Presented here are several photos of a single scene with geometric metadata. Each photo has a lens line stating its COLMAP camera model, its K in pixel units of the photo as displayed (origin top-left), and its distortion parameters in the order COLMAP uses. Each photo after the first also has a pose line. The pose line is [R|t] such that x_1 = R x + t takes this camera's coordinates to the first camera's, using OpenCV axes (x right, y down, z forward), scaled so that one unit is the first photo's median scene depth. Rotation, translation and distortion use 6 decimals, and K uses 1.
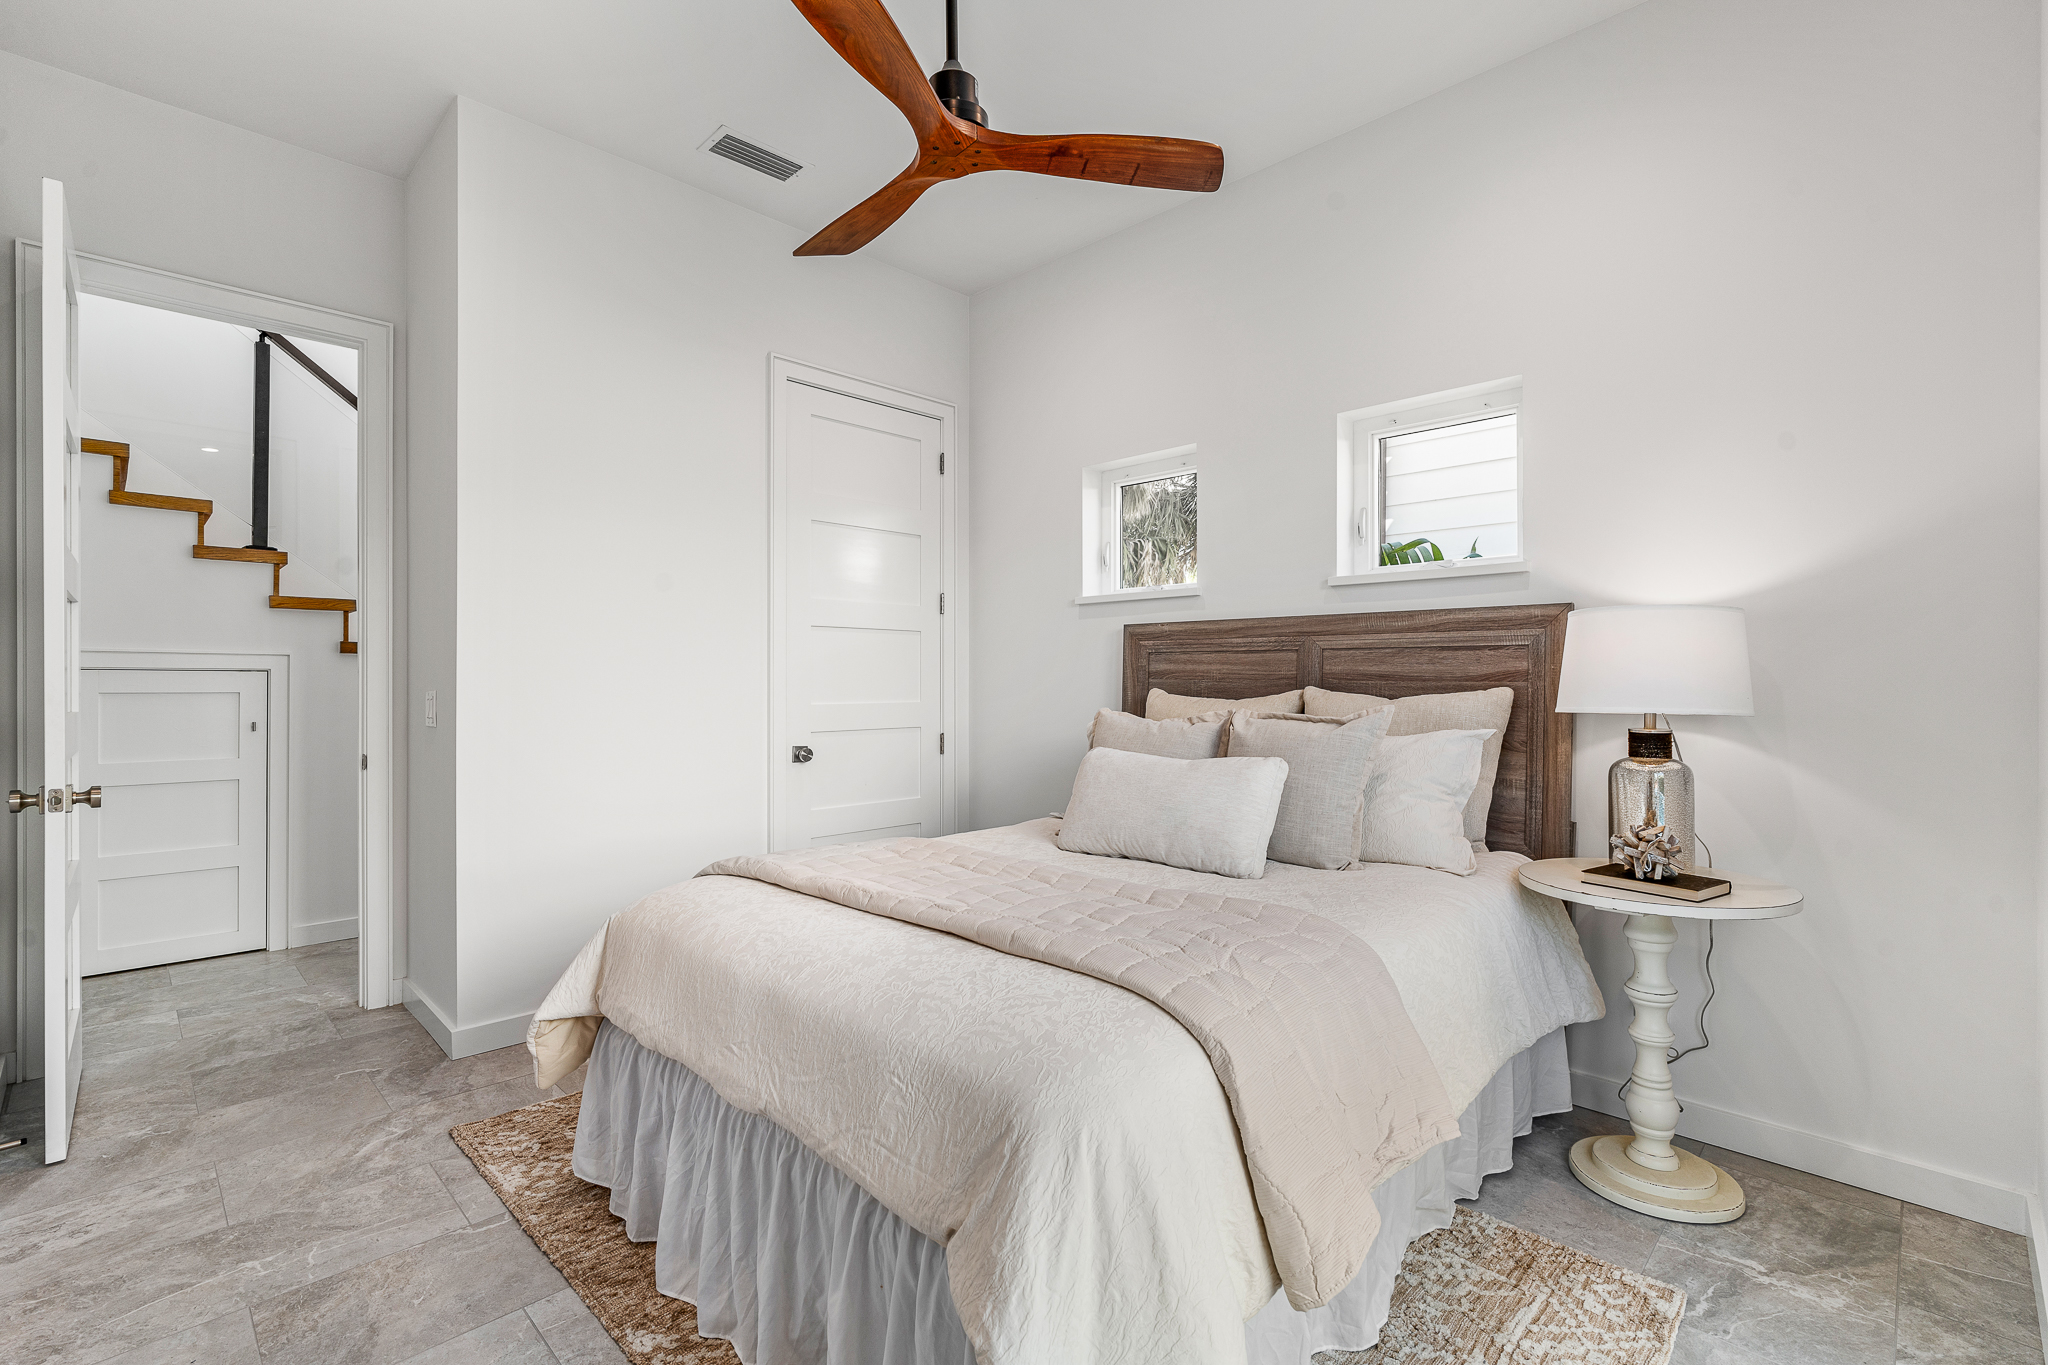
lens RADIAL K [[930.8, 0, 1024.5], [0, 930.8, 682.4], [0, 0, 1]] dist [-0.004157, 0.002310]
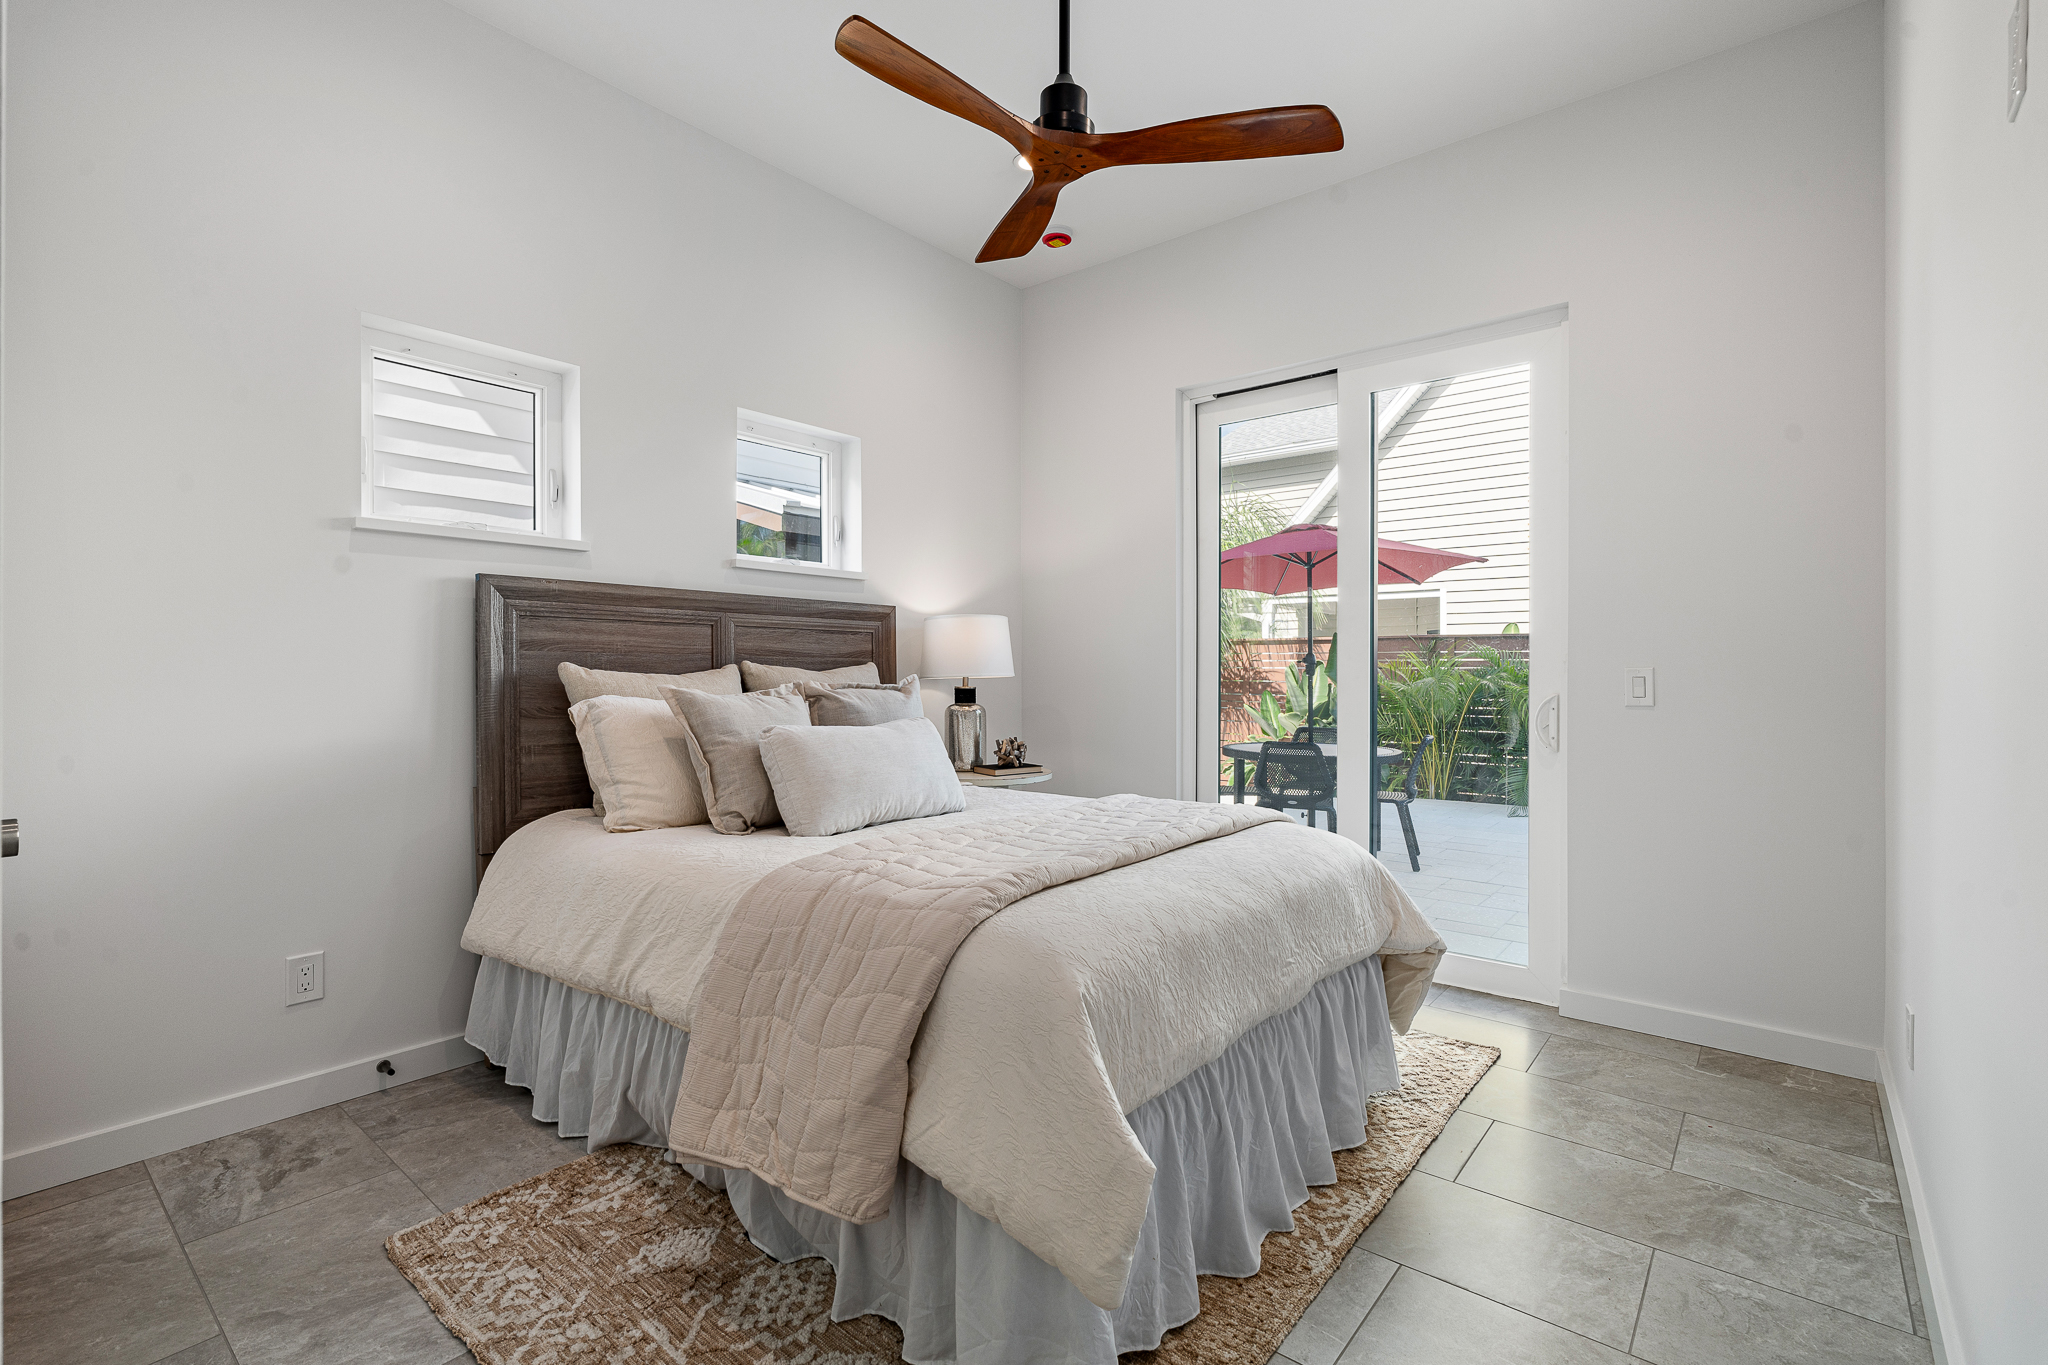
lens RADIAL K [[930.8, 0, 1026.9], [0, 930.8, 680.7], [0, 0, 1]] dist [-0.004157, 0.002310]
pose [[-0.098517, -0.009508, 0.995090, -0.756958], [0.002619, 0.999948, 0.009813, 0.016916], [-0.995132, 0.003573, -0.098487, 0.771976]]
